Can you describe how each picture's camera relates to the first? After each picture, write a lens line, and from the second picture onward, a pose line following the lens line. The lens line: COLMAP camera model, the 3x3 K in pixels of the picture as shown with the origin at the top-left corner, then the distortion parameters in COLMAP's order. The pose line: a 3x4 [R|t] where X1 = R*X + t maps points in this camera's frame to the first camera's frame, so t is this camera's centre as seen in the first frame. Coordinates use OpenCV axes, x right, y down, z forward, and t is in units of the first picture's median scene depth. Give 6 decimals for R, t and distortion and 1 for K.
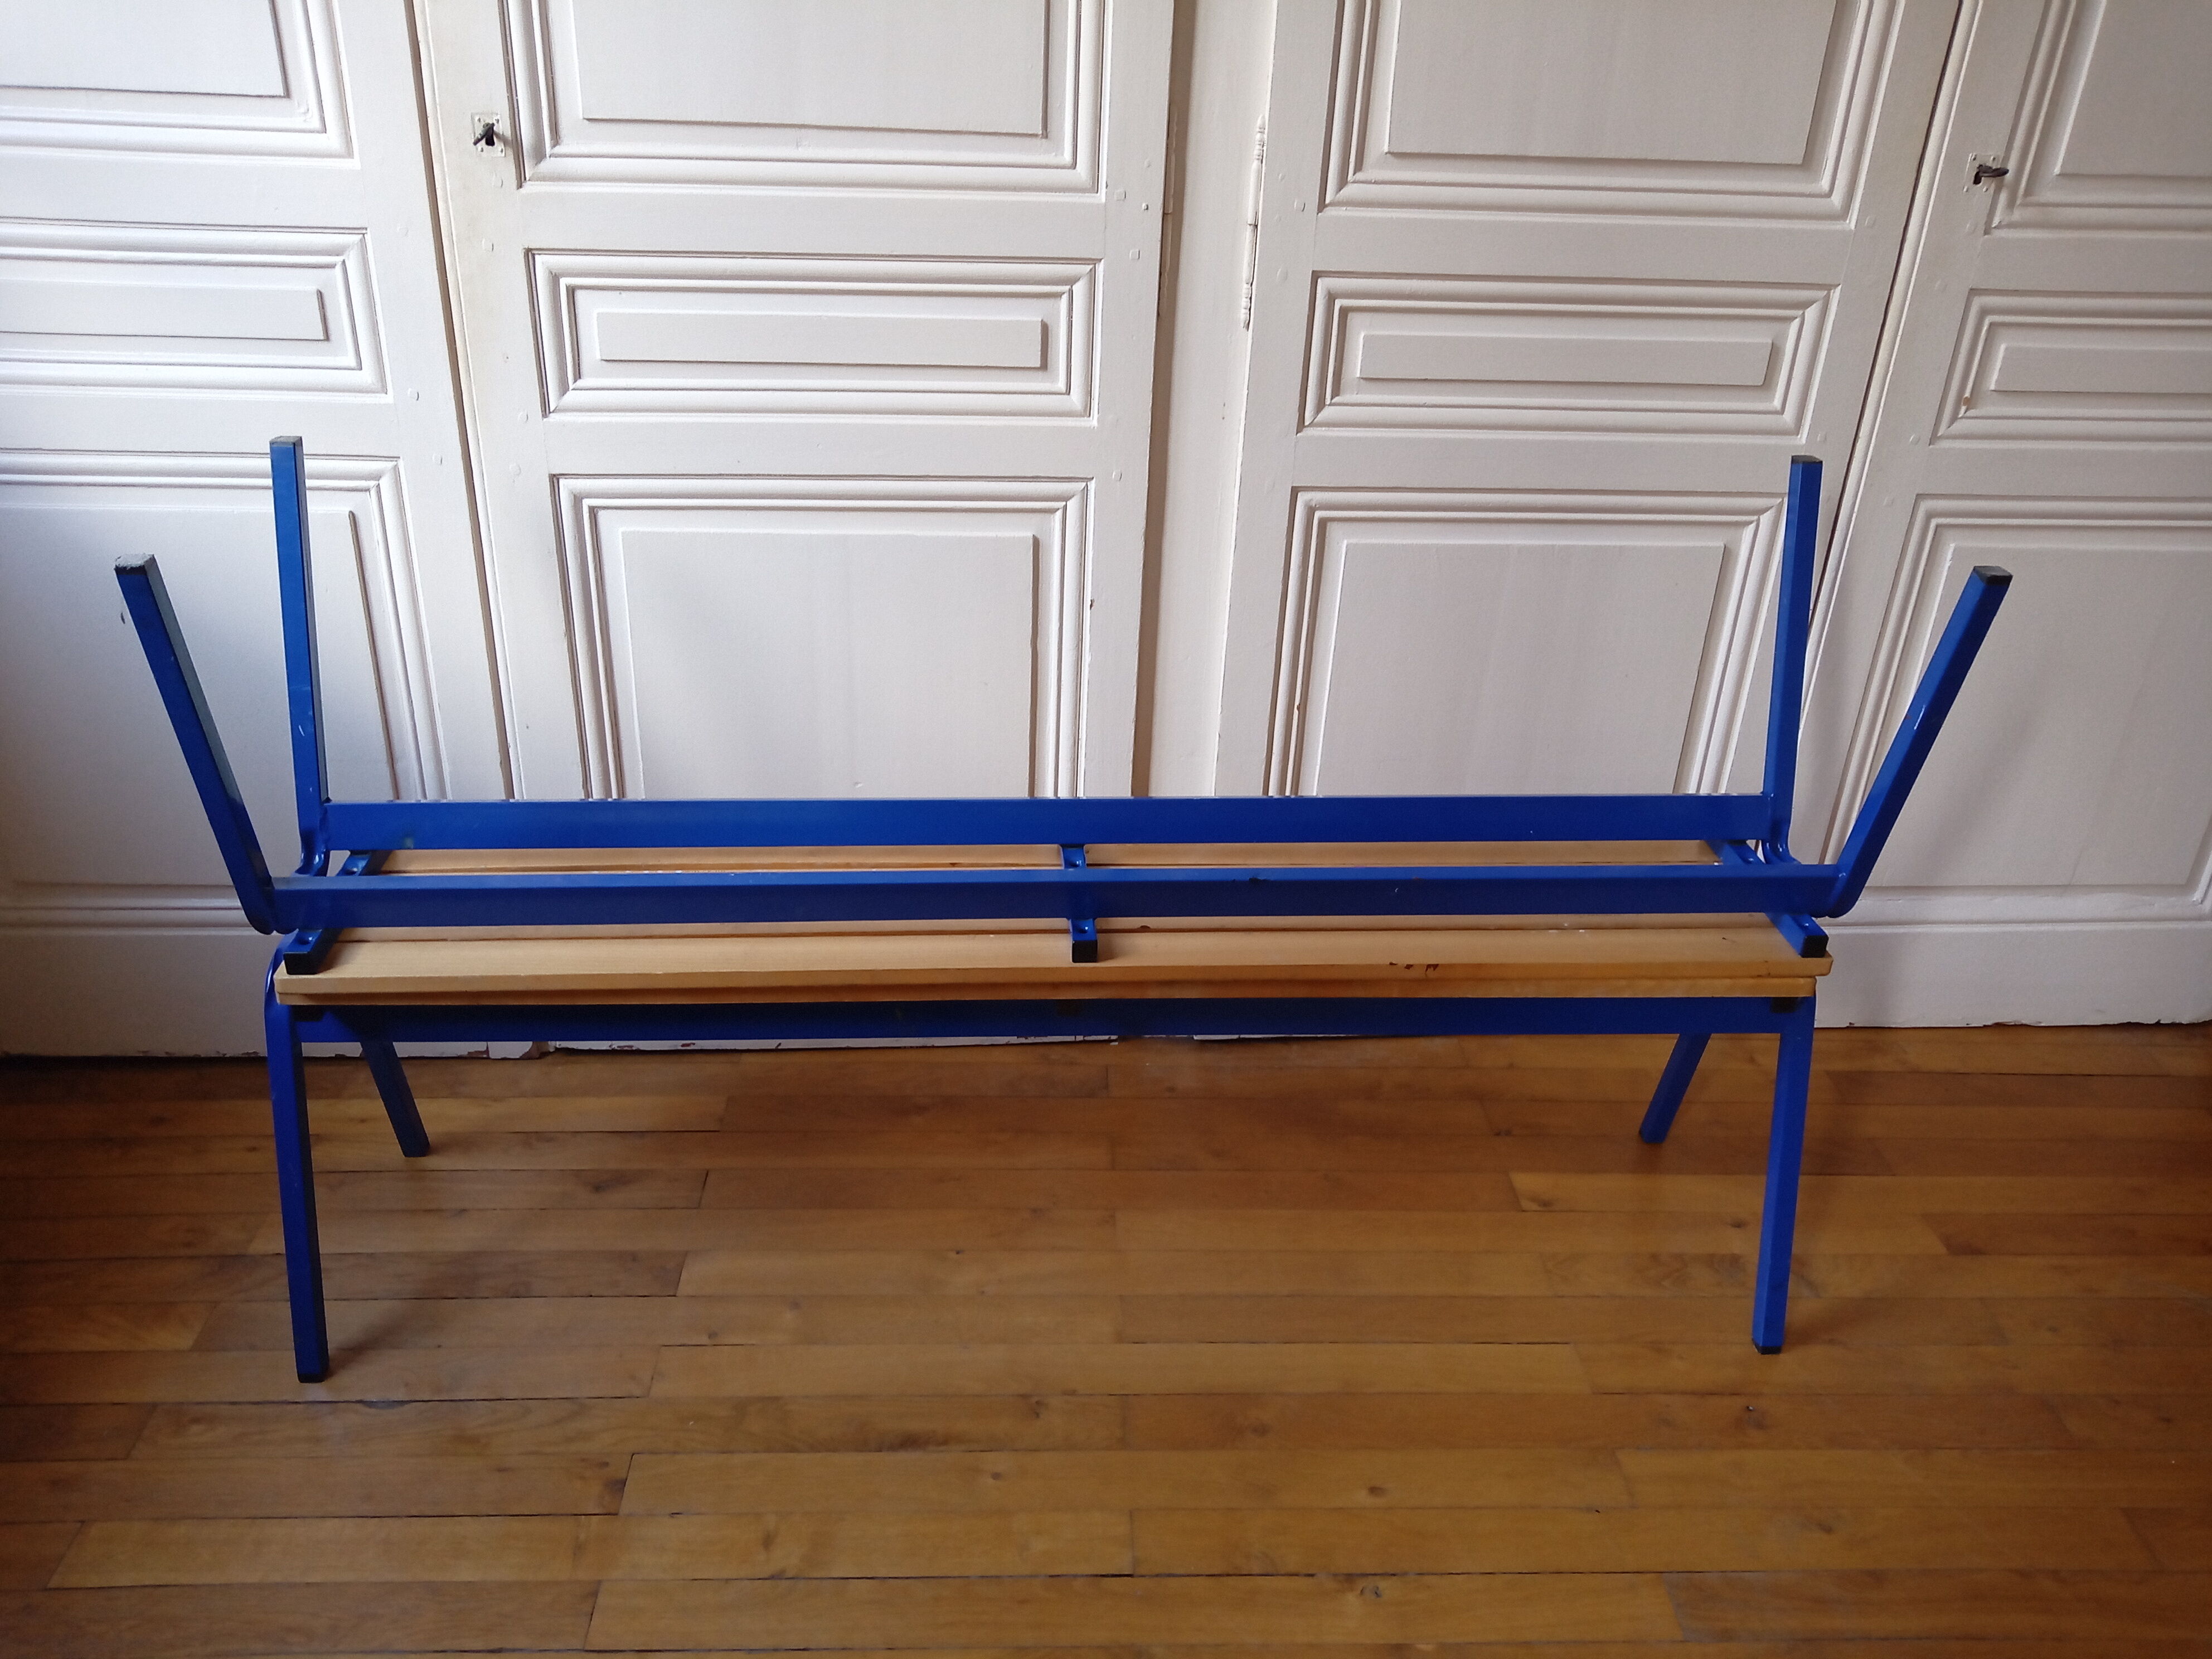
lens RADIAL K [[1756.1, 0, 1106.1], [0, 1756.1, 832.7], [0, 0, 1]] dist [0.012963, -0.033117]
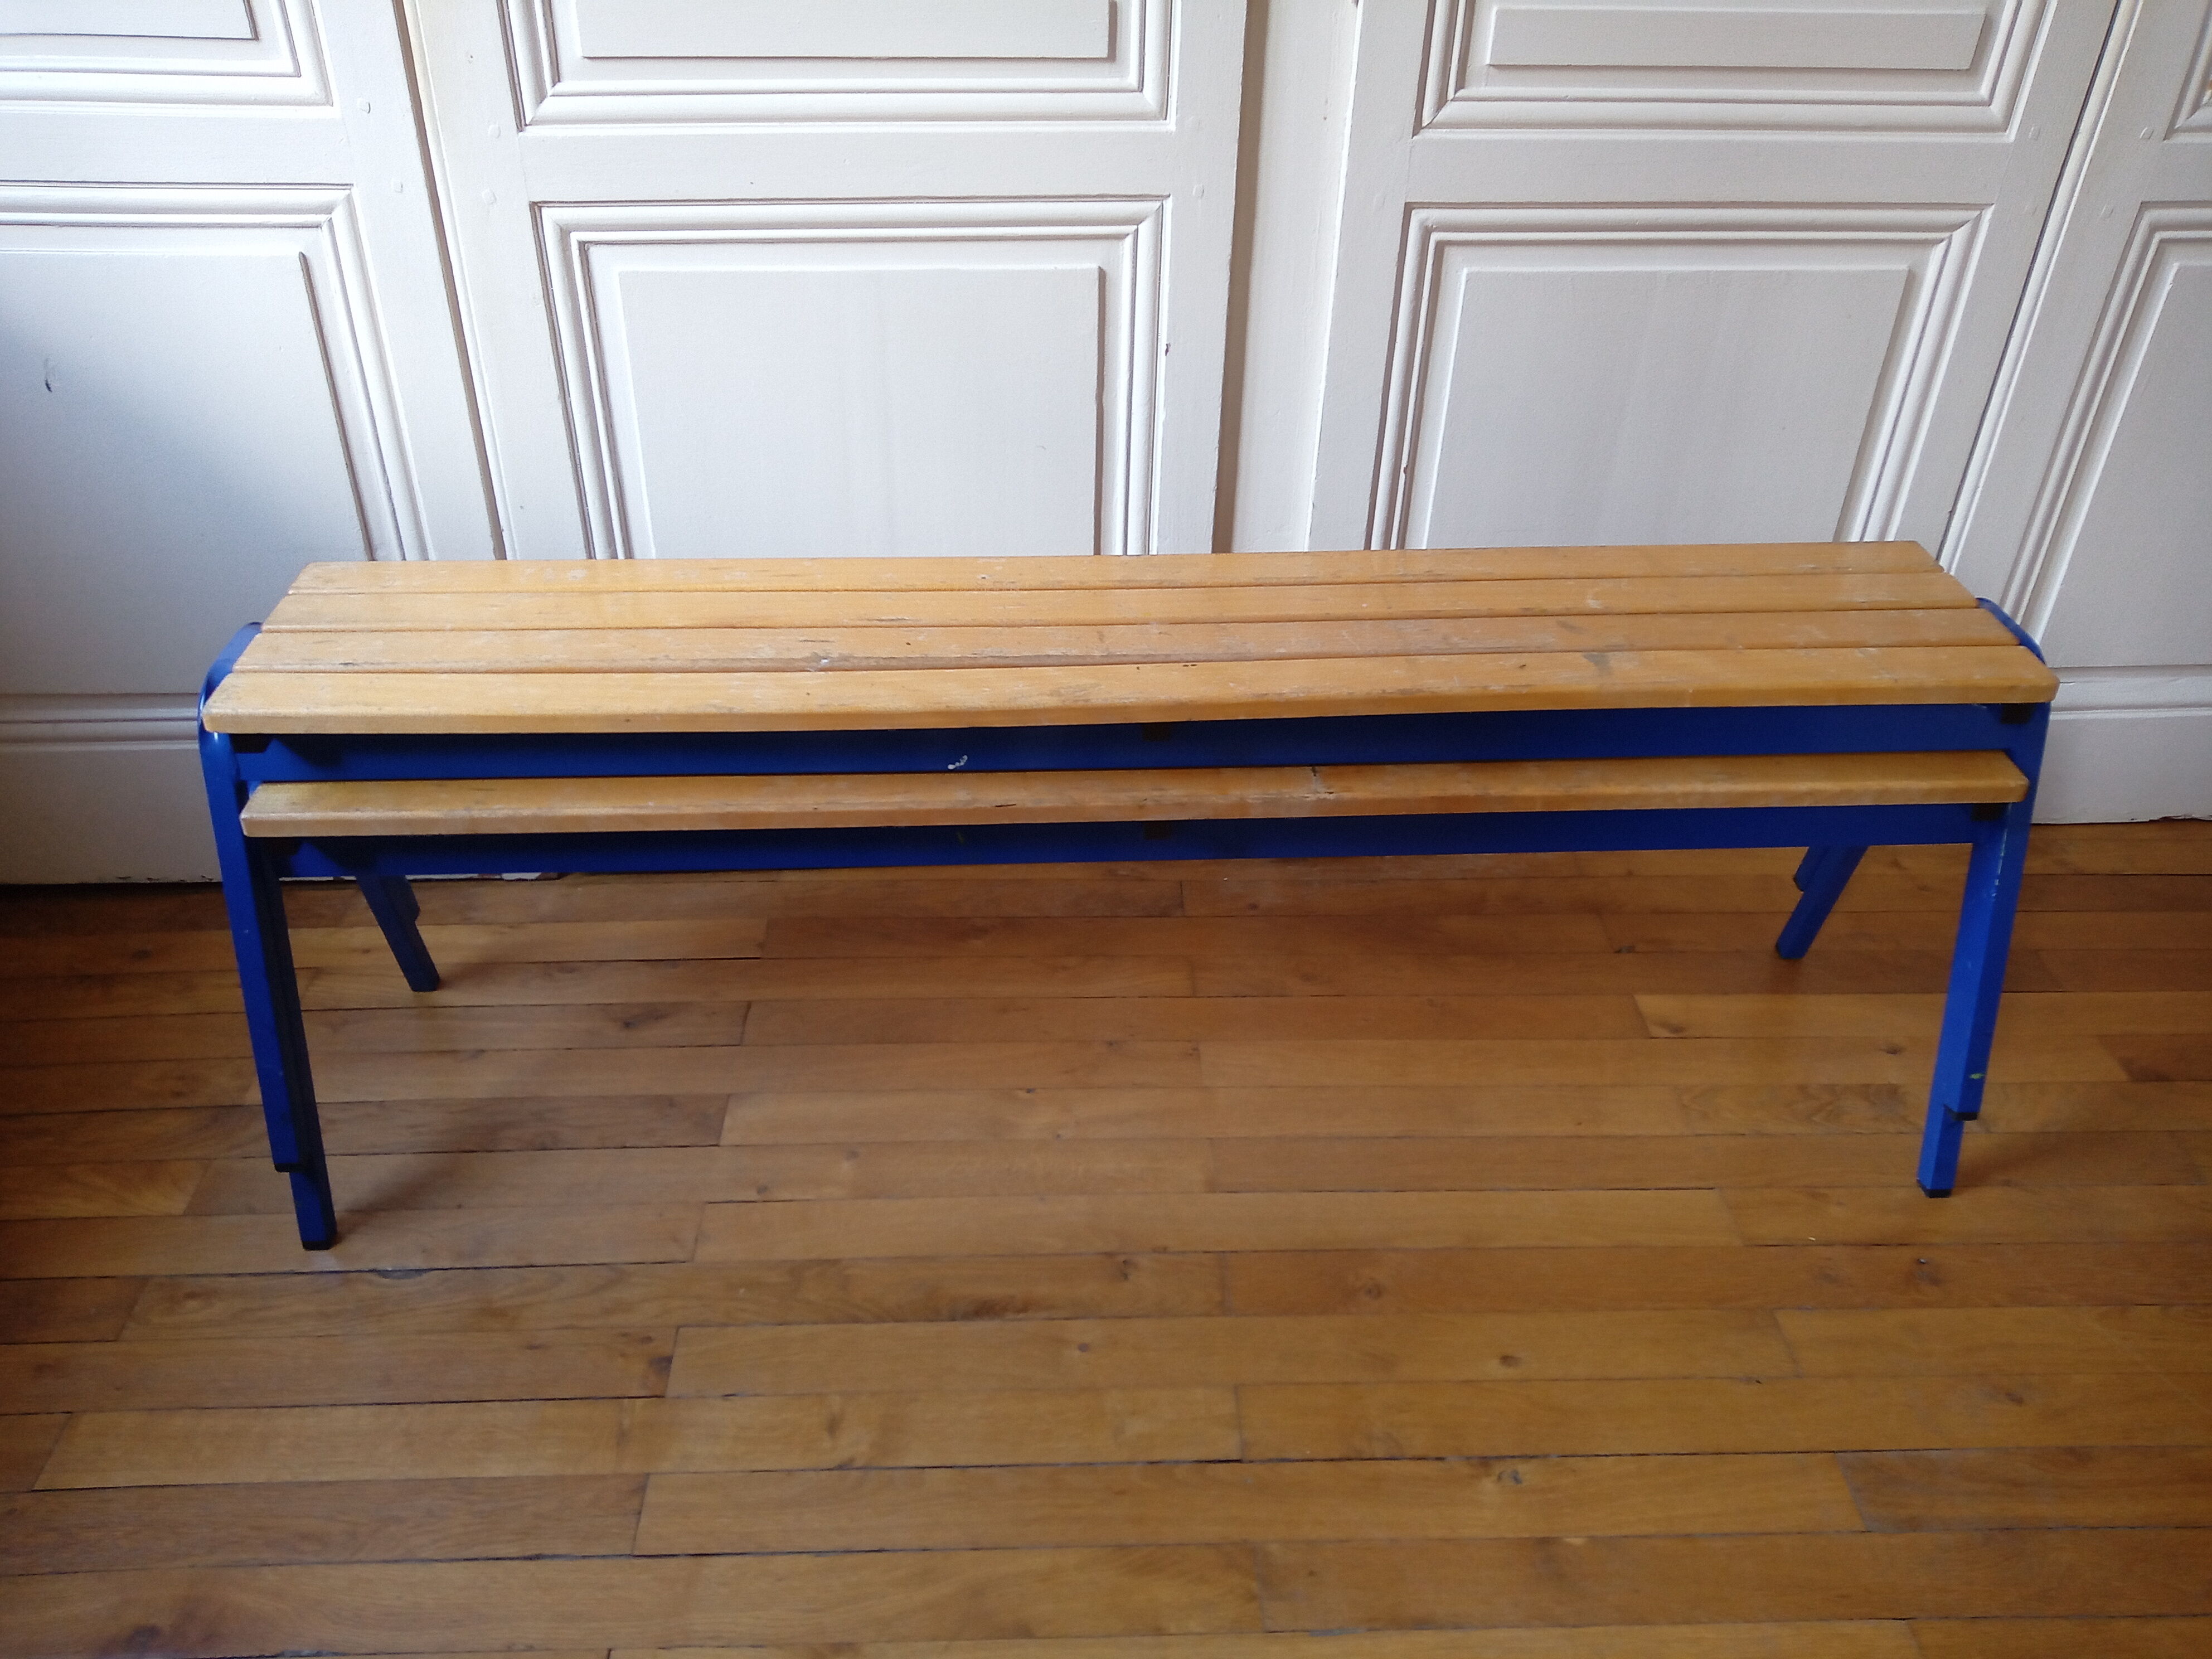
lens RADIAL K [[1756.1, 0, 1091.9], [0, 1756.1, 848.8], [0, 0, 1]] dist [0.012963, -0.033117]
pose [[0.999670, -0.010875, -0.023266, -0.029700], [0.013842, 0.991233, 0.131402, -0.002750], [0.021633, -0.131680, 0.991056, 0.126451]]
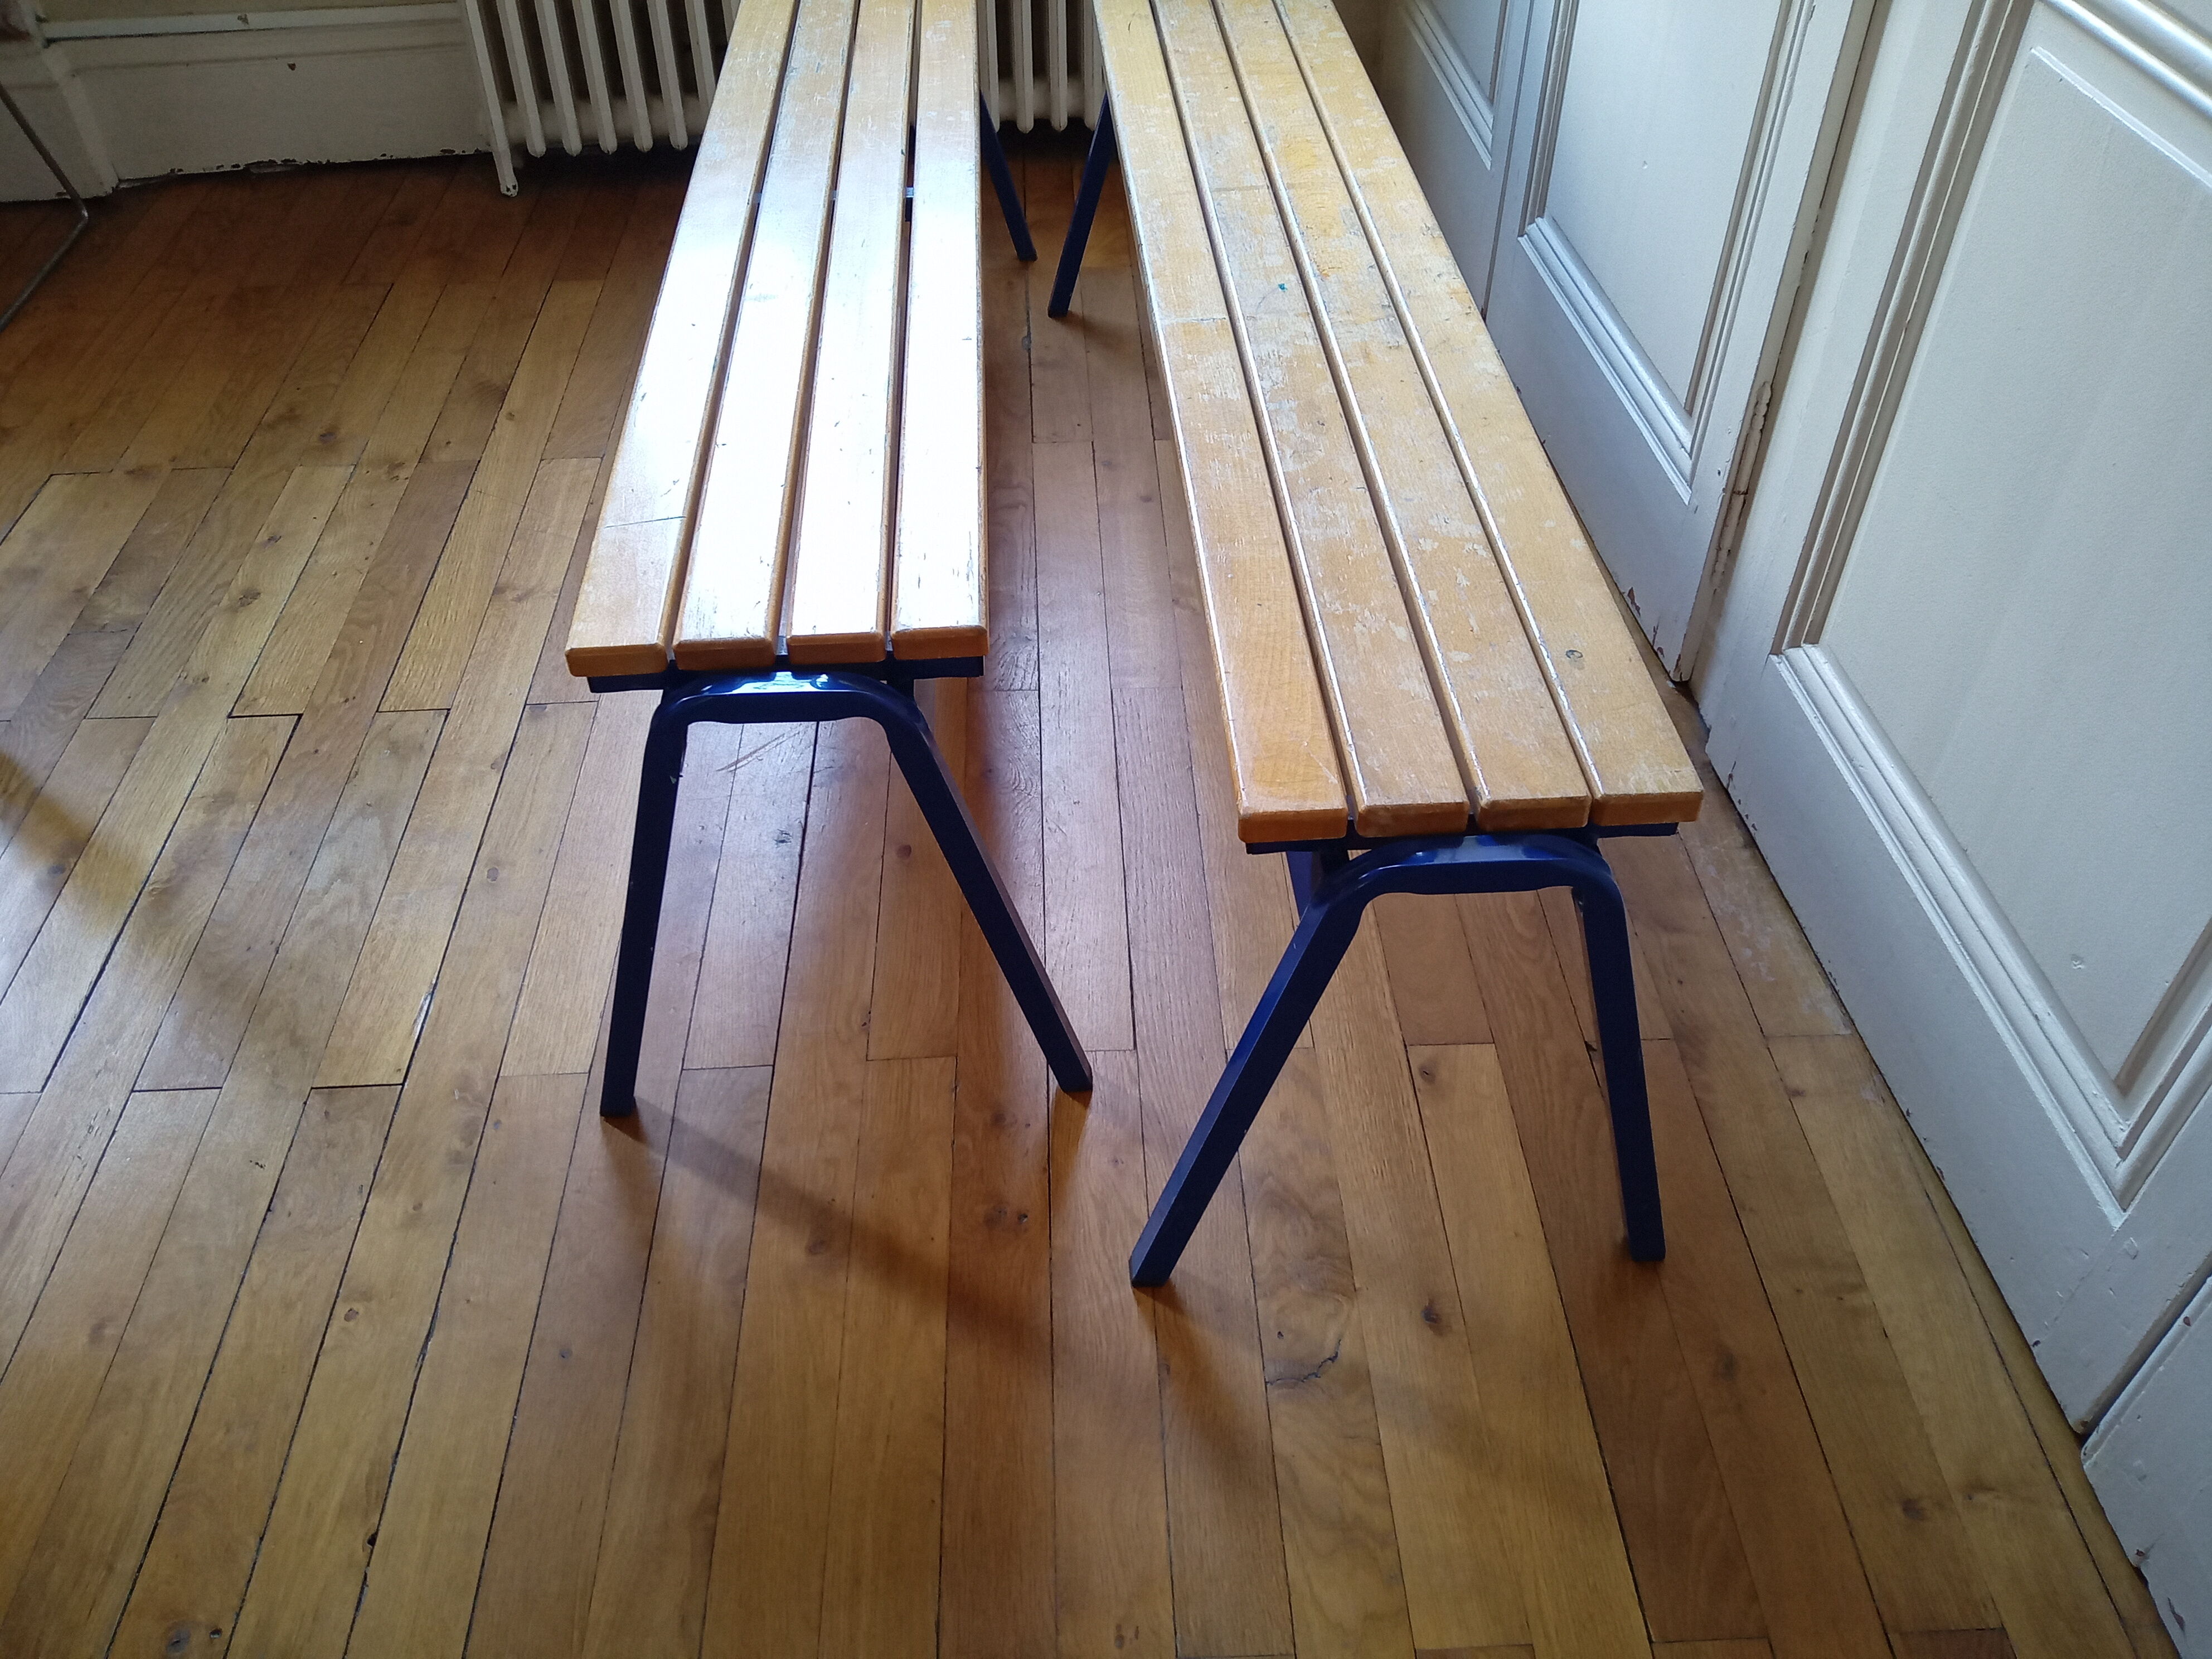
lens RADIAL K [[1756.1, 0, 1107.9], [0, 1756.1, 848.4], [0, 0, 1]] dist [0.012963, -0.033117]
pose [[-0.004944, 0.658618, -0.752462, 0.769307], [-0.465699, 0.664375, 0.584577, -0.200084], [0.884929, 0.353311, 0.303433, 0.720903]]
